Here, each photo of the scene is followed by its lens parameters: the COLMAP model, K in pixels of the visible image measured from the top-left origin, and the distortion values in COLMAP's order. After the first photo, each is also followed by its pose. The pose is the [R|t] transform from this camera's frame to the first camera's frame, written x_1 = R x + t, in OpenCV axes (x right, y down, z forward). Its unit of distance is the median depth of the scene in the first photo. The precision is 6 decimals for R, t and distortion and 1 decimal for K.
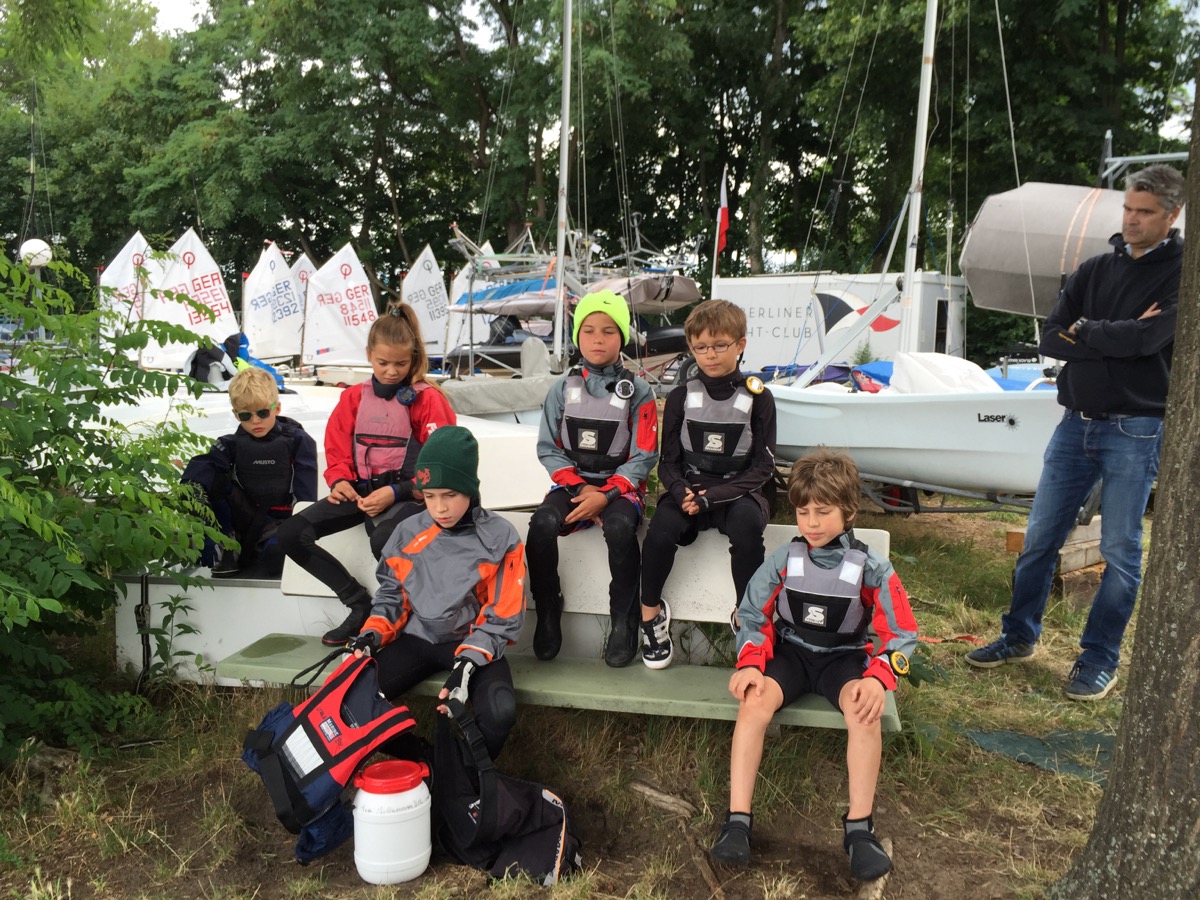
lens RADIAL K [[1007.3, 0, 600.0], [0, 1007.3, 450.0], [0, 0, 1]] dist [-0.008038, -0.010261]
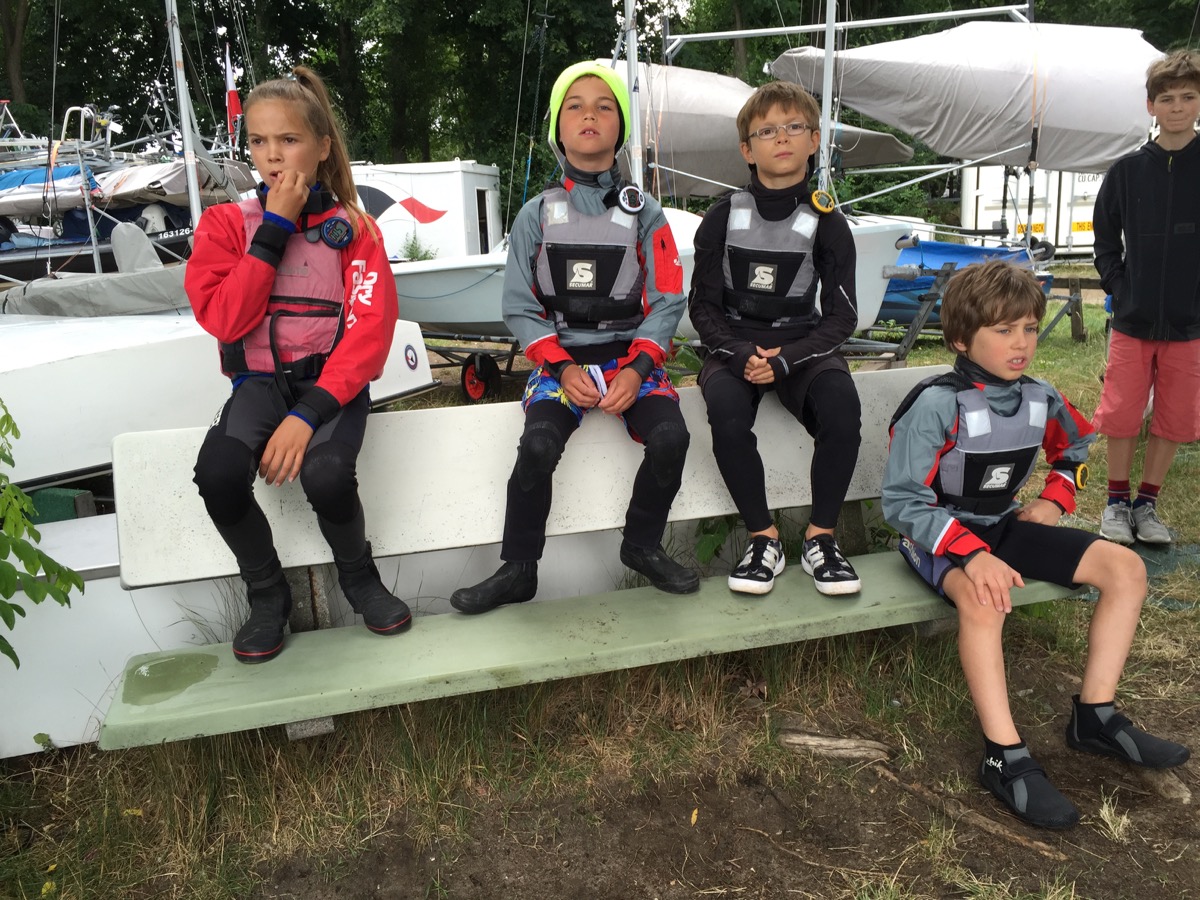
lens RADIAL K [[1007.3, 0, 600.0], [0, 1007.3, 450.0], [0, 0, 1]] dist [-0.008038, -0.010261]
pose [[0.882873, -0.134253, 0.450014, -0.306401], [0.091682, 0.989101, 0.115211, 0.021067], [-0.460576, -0.060458, 0.885559, 0.331439]]
